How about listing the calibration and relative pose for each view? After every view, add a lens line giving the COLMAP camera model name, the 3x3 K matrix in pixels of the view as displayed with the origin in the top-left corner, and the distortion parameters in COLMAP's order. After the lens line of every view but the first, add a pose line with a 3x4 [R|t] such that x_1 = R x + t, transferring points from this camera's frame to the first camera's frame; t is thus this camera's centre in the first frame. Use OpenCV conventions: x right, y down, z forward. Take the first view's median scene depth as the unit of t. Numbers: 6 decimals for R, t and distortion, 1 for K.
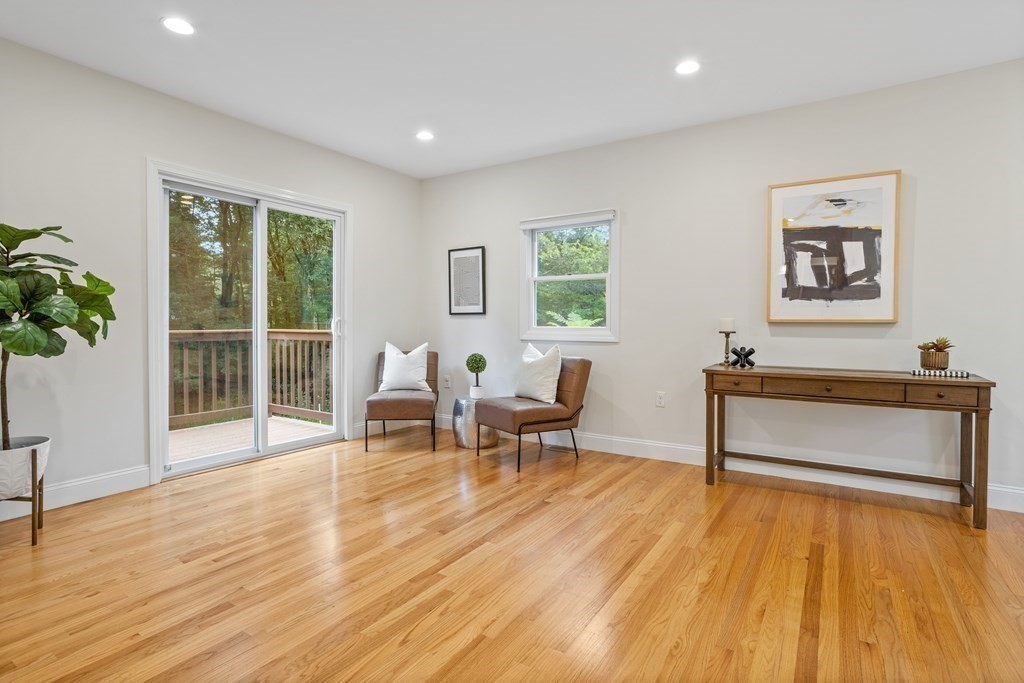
lens RADIAL K [[519.0, 0, 510.9], [0, 519.0, 332.1], [0, 0, 1]] dist [-0.037207, 0.028391]
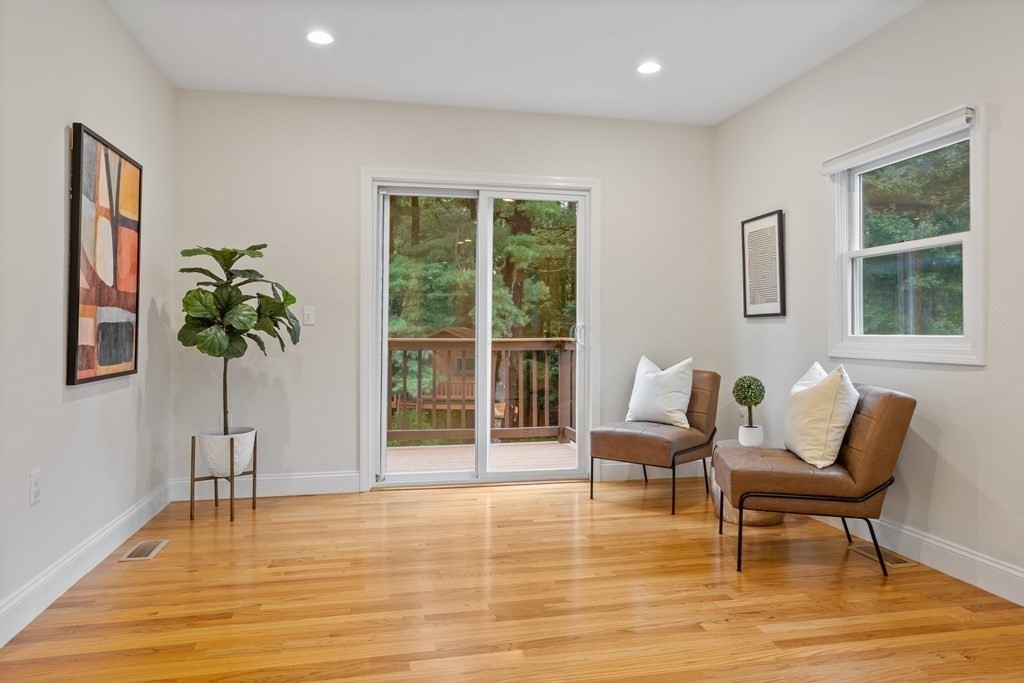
lens RADIAL K [[672.9, 0, 512.0], [0, 672.9, 318.5], [0, 0, 1]] dist [-0.058653, 0.075999]
pose [[0.708814, -0.015397, -0.705227, 0.355078], [-0.011615, 0.999371, -0.033494, 0.000747], [0.705299, 0.031932, 0.708190, 0.223134]]
